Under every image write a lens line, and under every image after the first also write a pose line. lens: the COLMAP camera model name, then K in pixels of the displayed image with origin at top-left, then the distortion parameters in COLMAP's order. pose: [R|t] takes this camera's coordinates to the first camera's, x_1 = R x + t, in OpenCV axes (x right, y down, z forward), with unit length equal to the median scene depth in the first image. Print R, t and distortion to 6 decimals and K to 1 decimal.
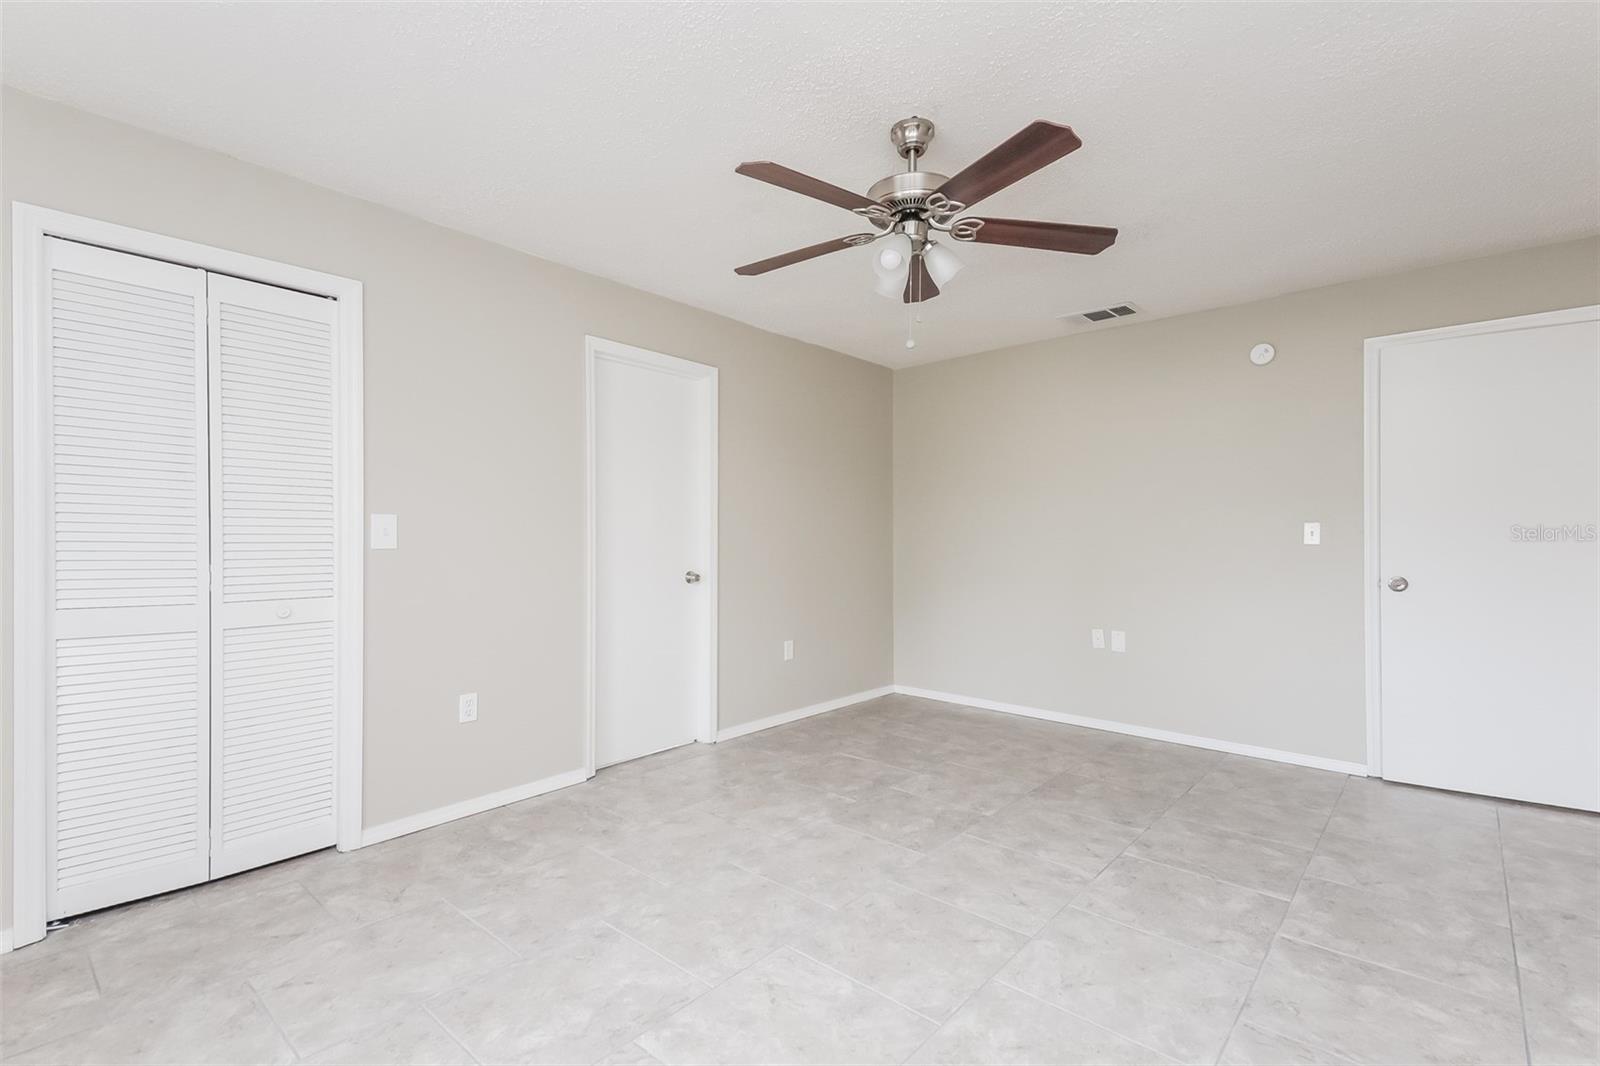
lens RADIAL K [[724.1, 0, 794.8], [0, 724.1, 534.8], [0, 0, 1]] dist [0.058804, -0.036075]
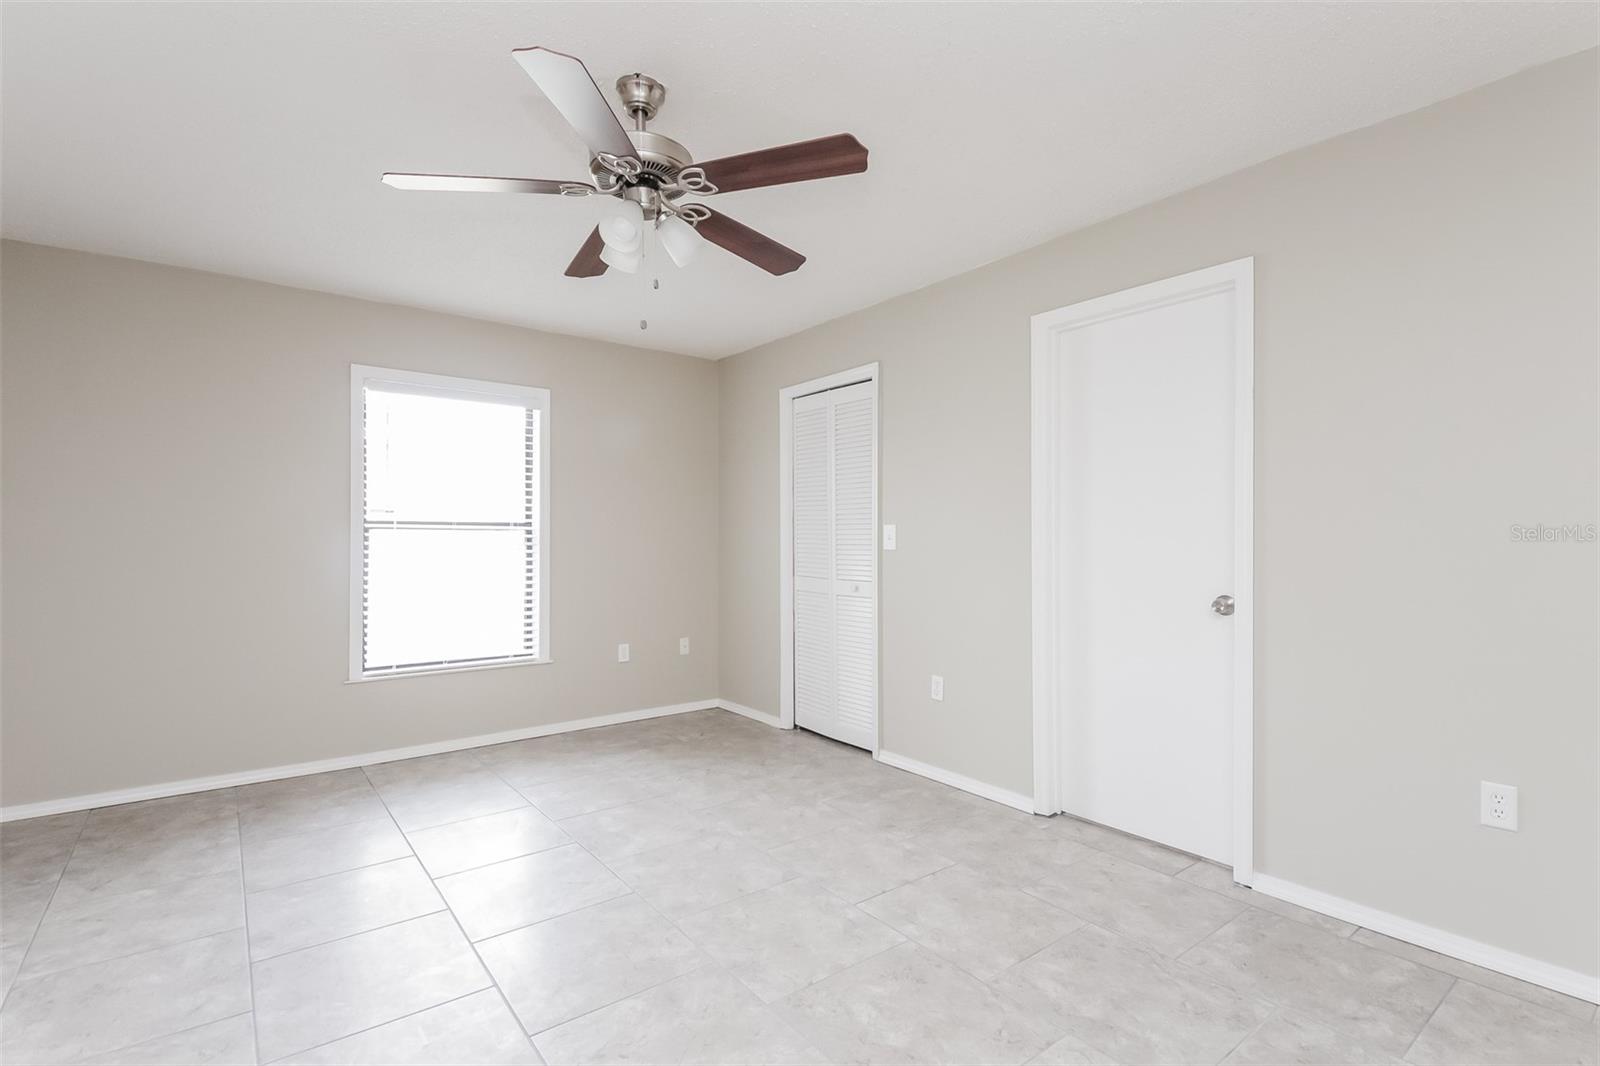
lens RADIAL K [[724.1, 0, 794.8], [0, 724.1, 534.8], [0, 0, 1]] dist [0.058804, -0.036075]
pose [[-0.177604, -0.008686, -0.984064, 0.800737], [0.000525, 0.999960, -0.008921, 0.003437], [0.984102, -0.002101, -0.177592, 1.073869]]
